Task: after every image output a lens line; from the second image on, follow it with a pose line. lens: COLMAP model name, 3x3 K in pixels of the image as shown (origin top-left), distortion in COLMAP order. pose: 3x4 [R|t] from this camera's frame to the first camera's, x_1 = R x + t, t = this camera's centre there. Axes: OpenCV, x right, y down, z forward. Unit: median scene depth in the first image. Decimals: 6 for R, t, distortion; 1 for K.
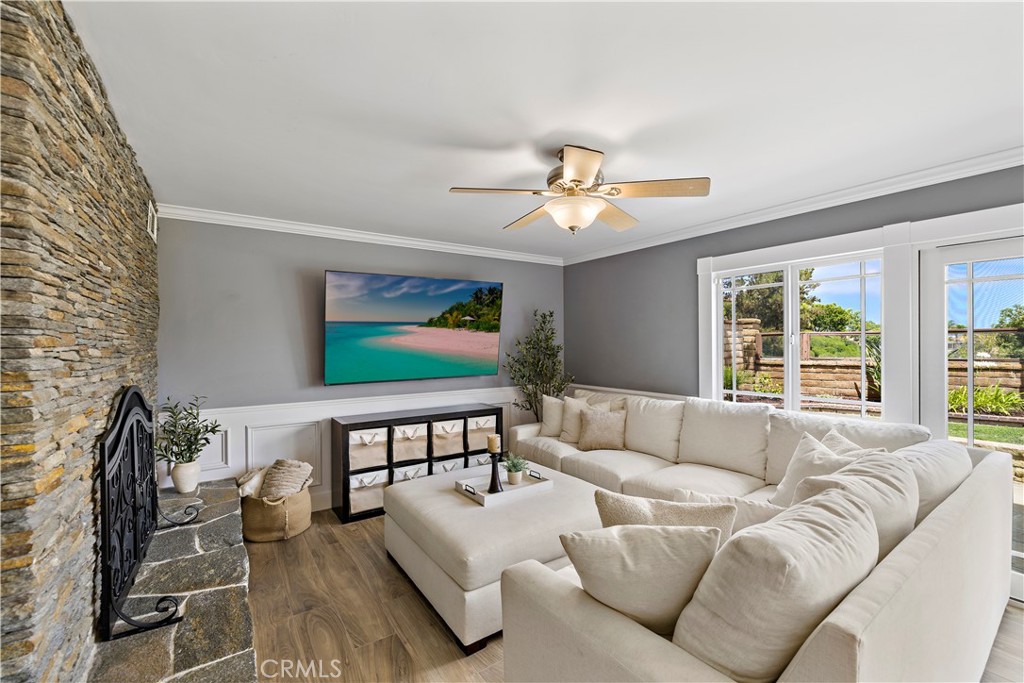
lens RADIAL K [[438.3, 0, 531.7], [0, 438.3, 344.5], [0, 0, 1]] dist [0.010808, -0.000110]
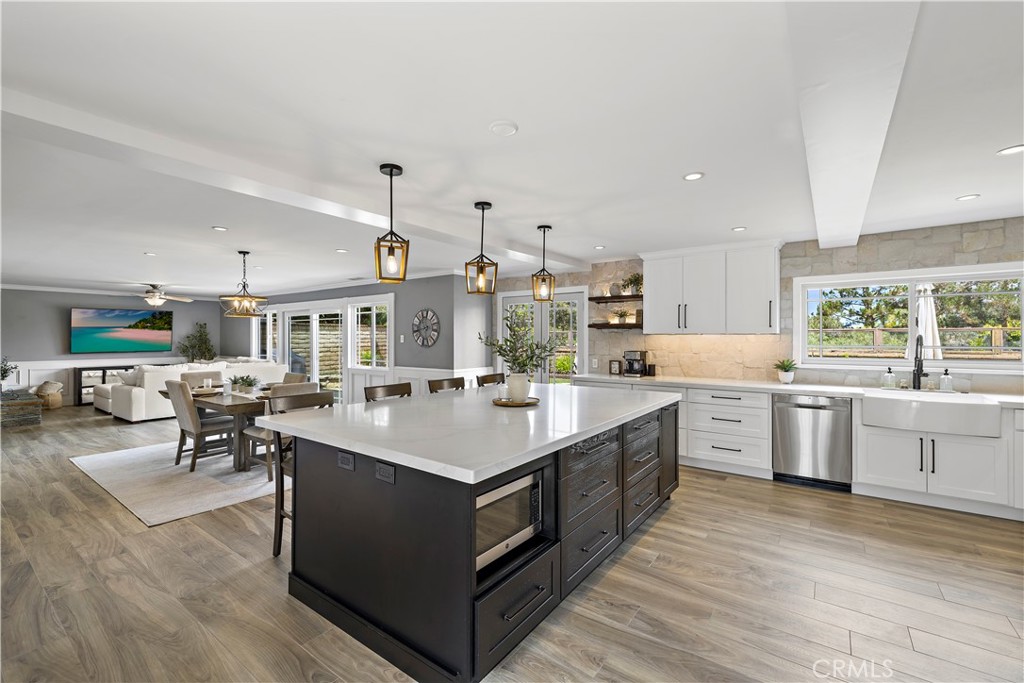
lens RADIAL K [[430.1, 0, 519.7], [0, 430.1, 336.0], [0, 0, 1]] dist [0.008154, -0.000342]
pose [[0.948720, 0.009683, 0.315969, 1.131393], [-0.006961, 0.999928, -0.009740, 0.001659], [-0.316041, 0.007041, 0.948719, -2.070003]]
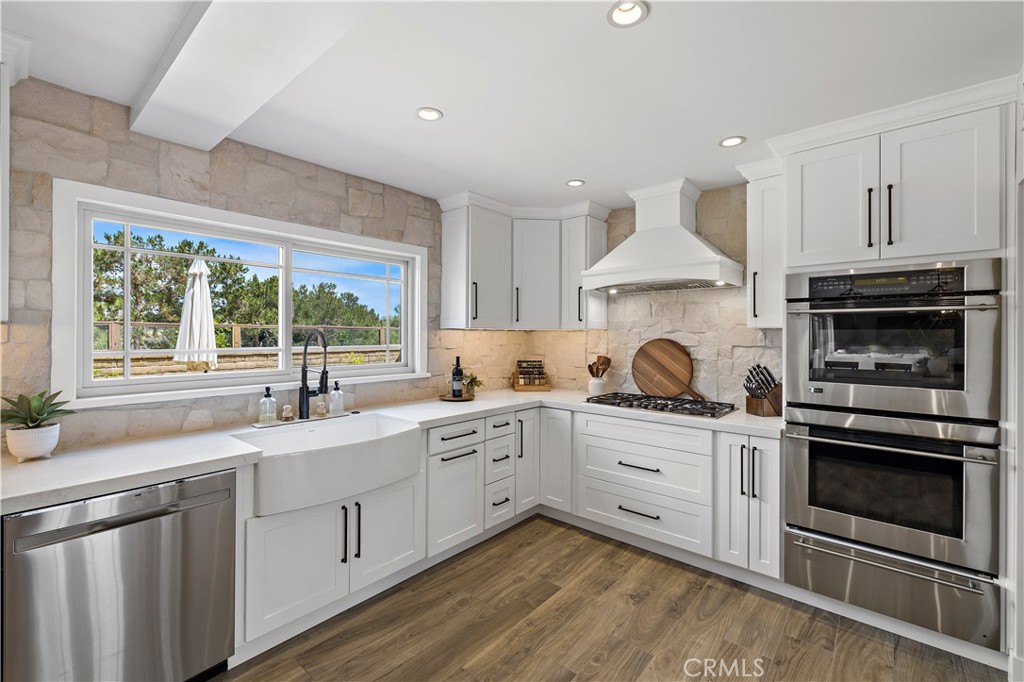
lens RADIAL K [[438.3, 0, 515.4], [0, 438.3, 336.1], [0, 0, 1]] dist [0.009826, -0.000168]
pose [[-0.241669, 0.007211, 0.970332, 1.670693], [0.002153, 0.999974, -0.006895, -0.003826], [-0.970356, 0.000423, -0.241678, -1.518485]]
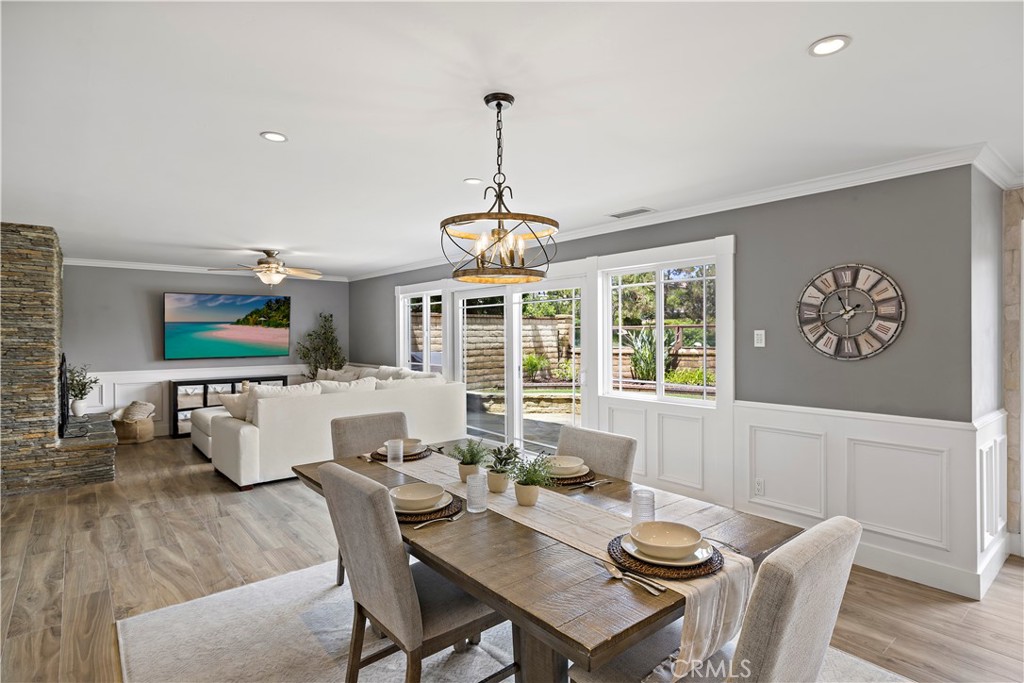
lens RADIAL K [[518.9, 0, 521.2], [0, 518.9, 332.9], [0, 0, 1]] dist [0.002063, 0.000886]
pose [[0.996300, 0.004457, 0.085828, 0.704811], [-0.004007, 0.999977, -0.005409, -0.004358], [-0.085850, 0.005045, 0.996295, -1.075449]]
